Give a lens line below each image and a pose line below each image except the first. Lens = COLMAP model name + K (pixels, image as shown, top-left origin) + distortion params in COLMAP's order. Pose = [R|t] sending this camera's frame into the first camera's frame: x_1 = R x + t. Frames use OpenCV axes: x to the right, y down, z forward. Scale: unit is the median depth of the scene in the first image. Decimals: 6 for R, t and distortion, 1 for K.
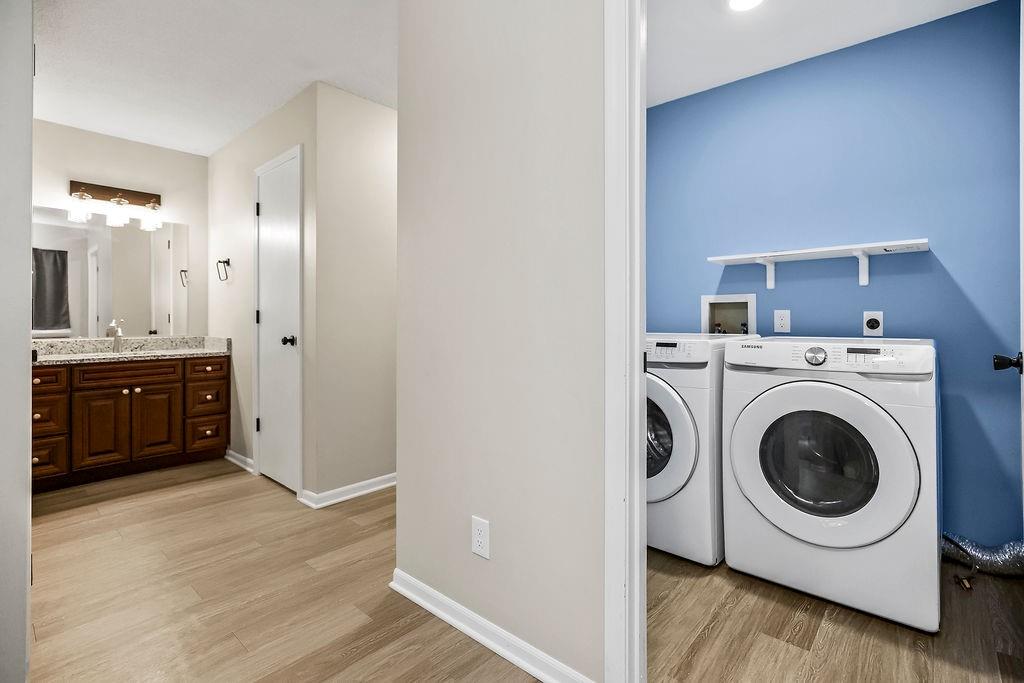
lens RADIAL K [[480.9, 0, 523.5], [0, 480.9, 321.7], [0, 0, 1]] dist [-0.003174, -0.000337]
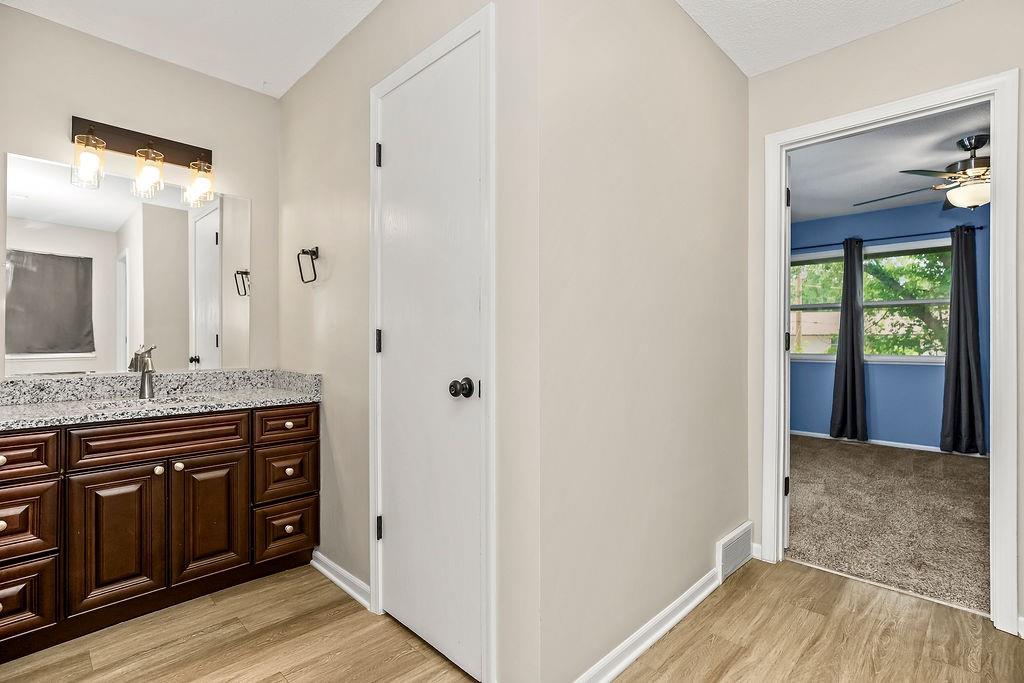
lens RADIAL K [[485.8, 0, 515.3], [0, 485.8, 343.3], [0, 0, 1]] dist [0.001711, 0.000588]
pose [[0.998336, 0.002870, -0.057594, -0.335532], [-0.002731, 0.999993, 0.002494, -0.008852], [0.057601, -0.002332, 0.998337, 0.401732]]
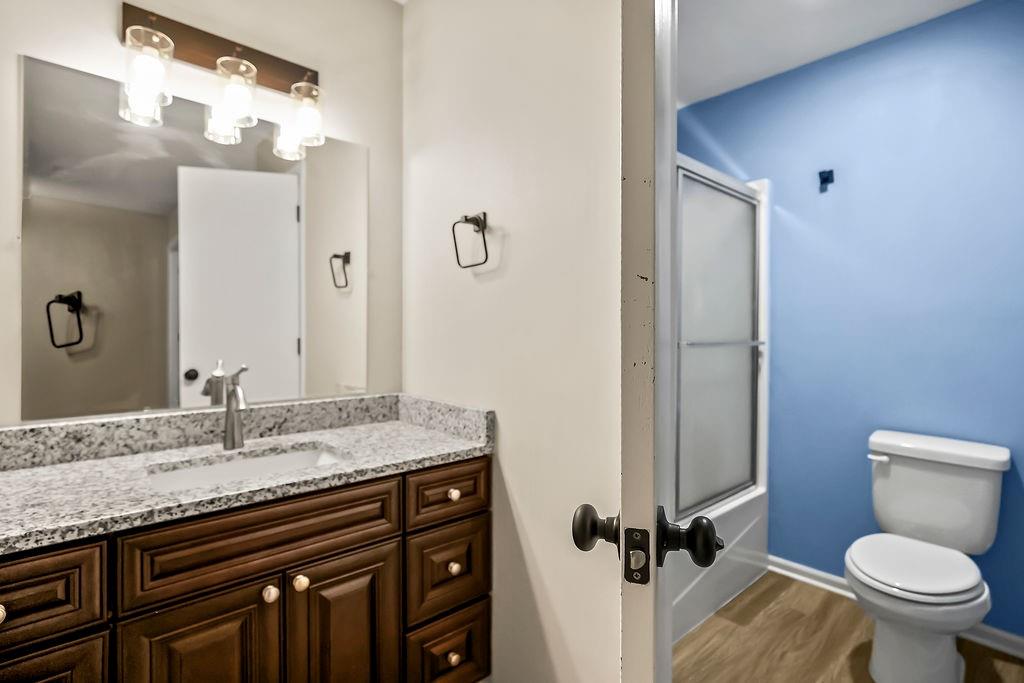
lens RADIAL K [[494.4, 0, 525.0], [0, 494.4, 343.6], [0, 0, 1]] dist [-0.003957, -0.000699]
pose [[0.994096, 0.008490, -0.108169, -0.567615], [-0.006580, 0.999816, 0.018002, -0.031235], [0.108302, -0.017184, 0.993970, 0.625917]]
